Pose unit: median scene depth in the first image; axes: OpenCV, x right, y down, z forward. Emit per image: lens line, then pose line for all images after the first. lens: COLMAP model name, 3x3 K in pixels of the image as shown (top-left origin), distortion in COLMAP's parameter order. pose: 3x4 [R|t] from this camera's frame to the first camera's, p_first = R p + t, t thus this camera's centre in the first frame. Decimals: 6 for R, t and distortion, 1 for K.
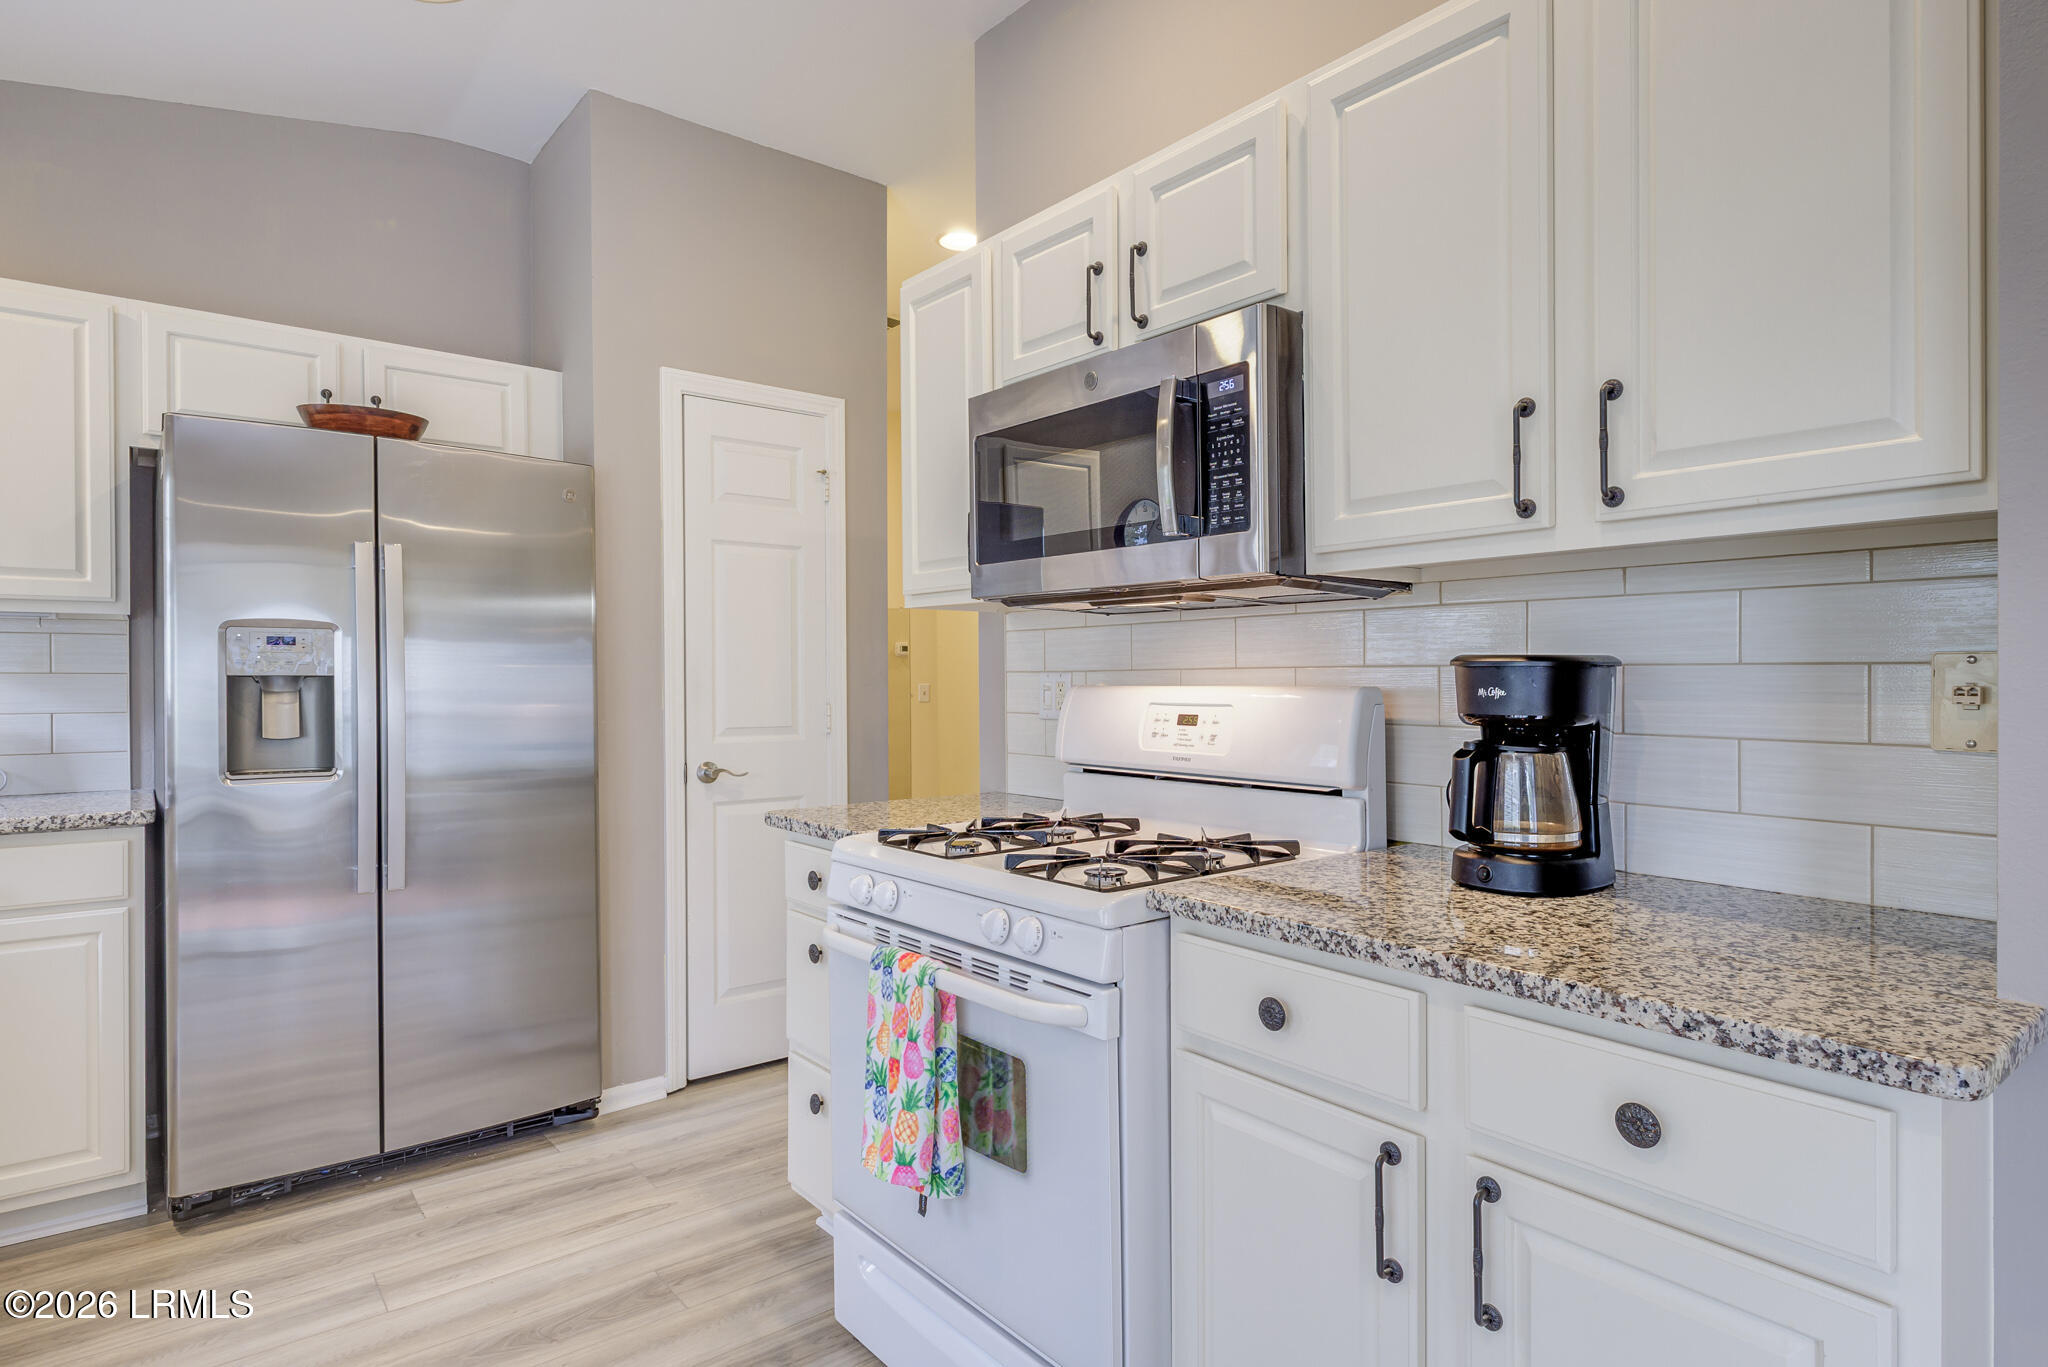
lens RADIAL K [[1099.8, 0, 1030.1], [0, 1099.8, 686.2], [0, 0, 1]] dist [0.001885, -0.001572]
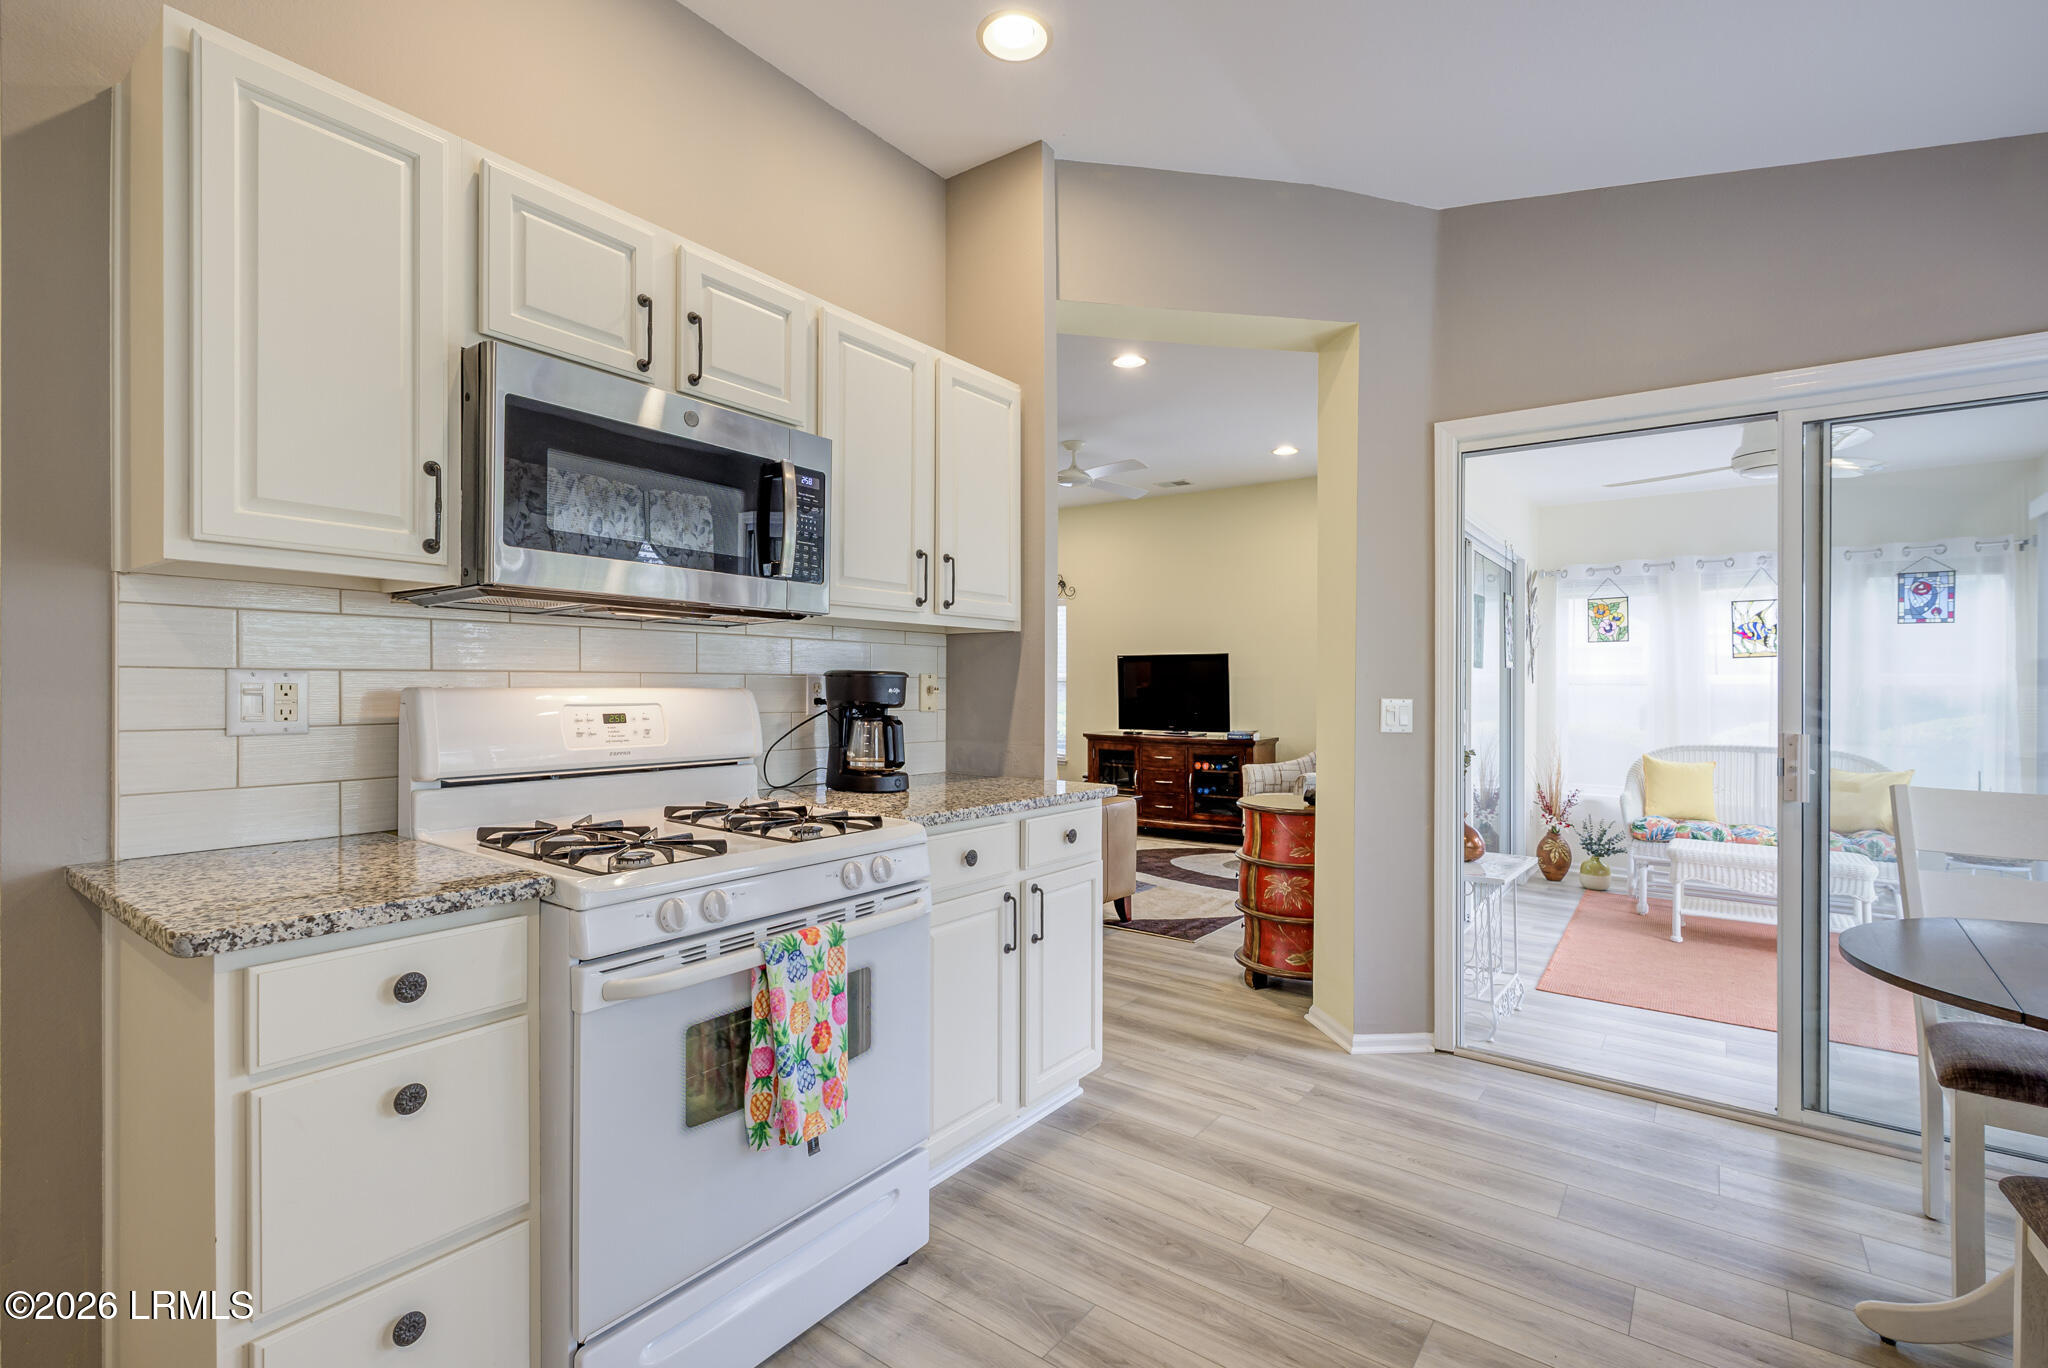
lens RADIAL K [[902.1, 0, 1036.5], [0, 902.1, 682.9], [0, 0, 1]] dist [-0.002901, -0.000120]
pose [[-0.242202, 0.004206, 0.970217, -0.945356], [0.000412, 0.999991, -0.004233, -0.001364], [-0.970226, -0.000626, -0.242201, 0.896608]]
